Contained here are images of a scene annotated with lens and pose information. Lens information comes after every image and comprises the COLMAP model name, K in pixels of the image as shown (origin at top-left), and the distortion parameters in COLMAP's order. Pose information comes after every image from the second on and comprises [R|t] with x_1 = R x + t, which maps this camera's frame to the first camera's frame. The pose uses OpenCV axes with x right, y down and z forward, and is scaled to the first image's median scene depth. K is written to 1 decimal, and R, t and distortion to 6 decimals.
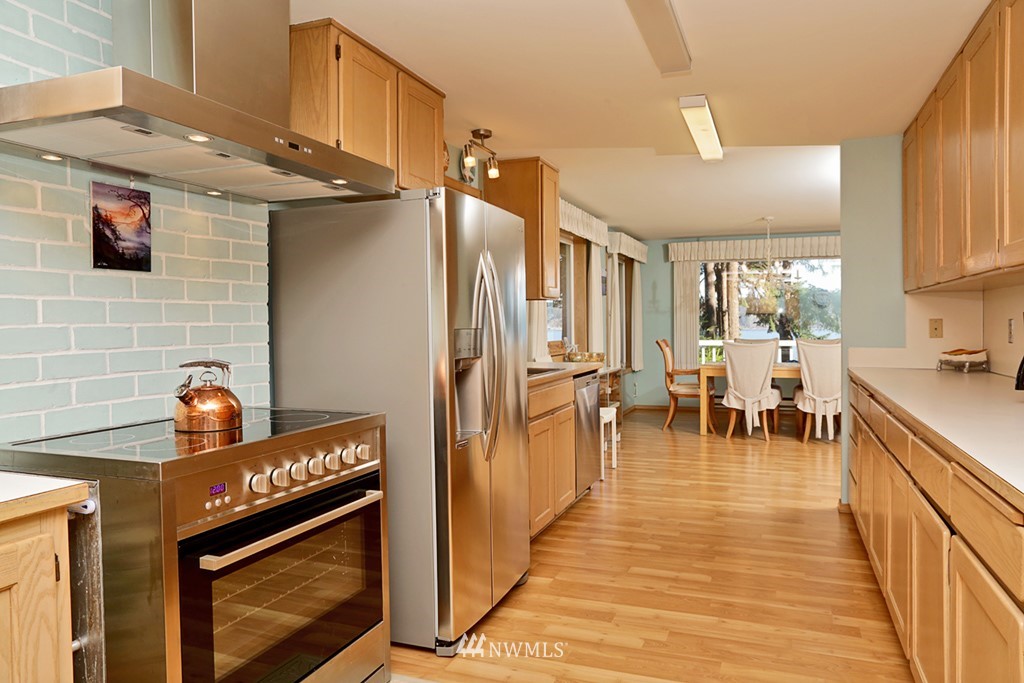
lens RADIAL K [[730.2, 0, 509.0], [0, 730.2, 334.8], [0, 0, 1]] dist [-0.054768, 0.004492]
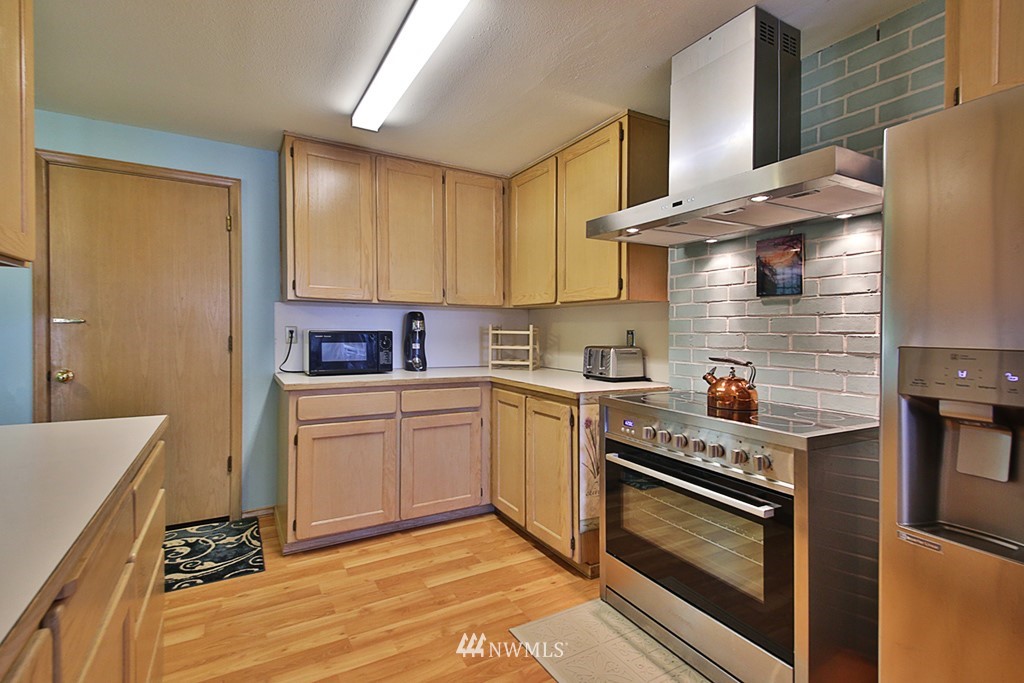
lens RADIAL K [[472.4, 0, 507.5], [0, 472.4, 336.1], [0, 0, 1]] dist [0.027445, -0.000934]
pose [[-0.628536, 0.007804, -0.777741, 0.425931], [-0.011320, 0.999752, 0.019180, -0.016677], [0.777698, 0.020860, -0.628292, 0.925837]]
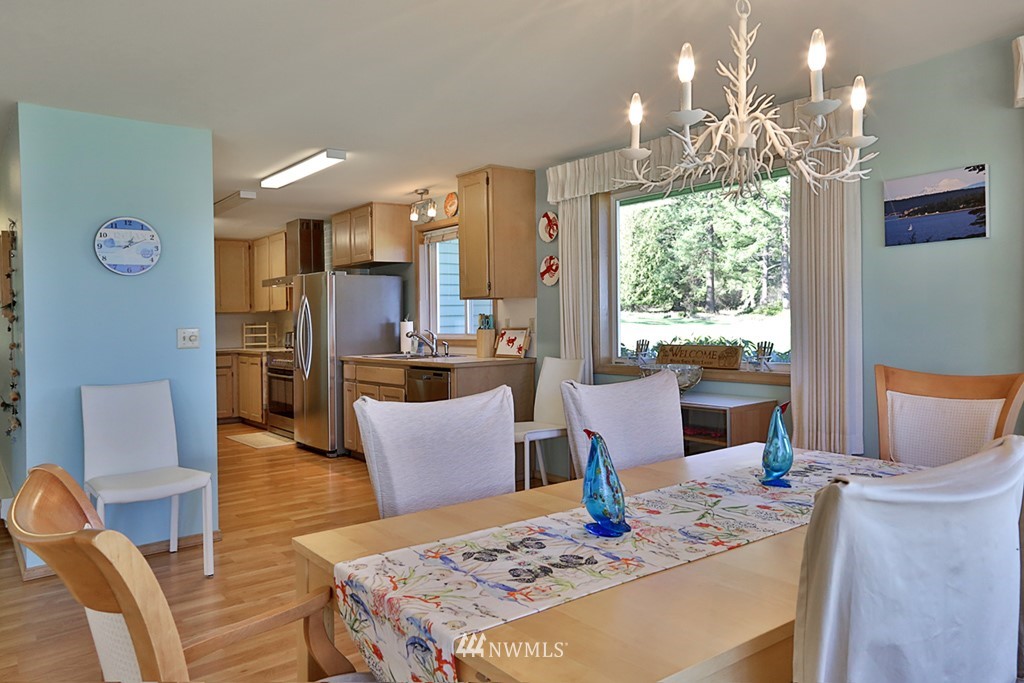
lens RADIAL K [[730.2, 0, 511.4], [0, 730.2, 335.4], [0, 0, 1]] dist [-0.054768, 0.004492]
pose [[-0.525377, 0.030190, -0.850334, 1.651064], [0.013856, 0.999541, 0.026927, -0.036411], [0.850757, 0.002364, -0.525554, 2.857389]]
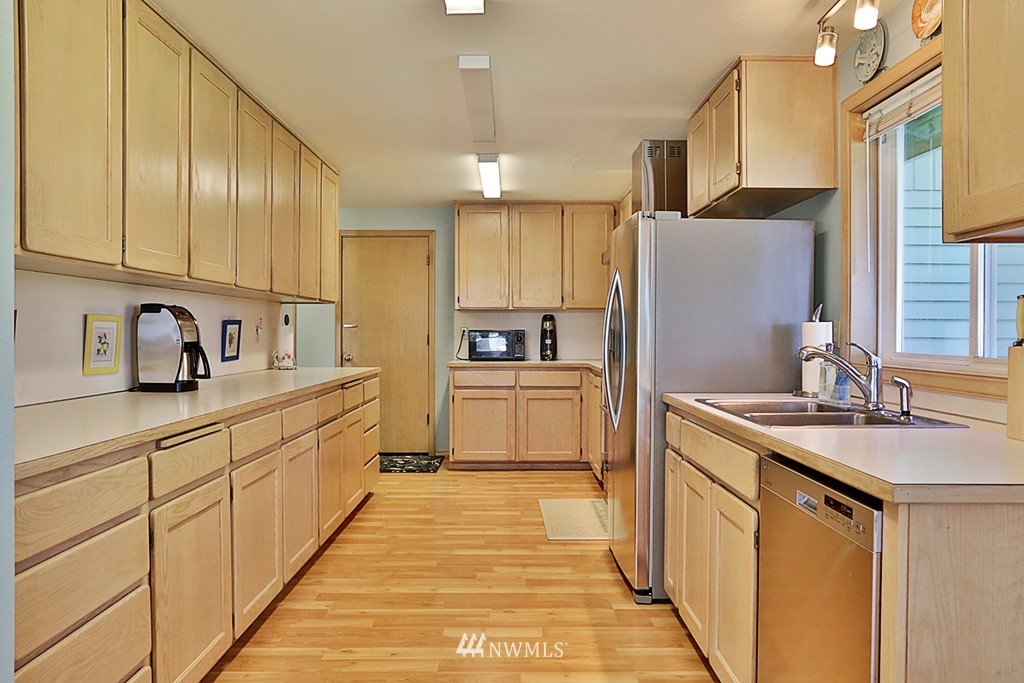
lens RADIAL K [[730.2, 0, 513.5], [0, 730.2, 337.9], [0, 0, 1]] dist [-0.054768, 0.004492]
pose [[-0.934252, 0.010983, -0.356444, 0.587040], [0.004904, 0.999827, 0.017953, -0.019842], [0.356579, 0.015025, -0.934144, 2.128059]]
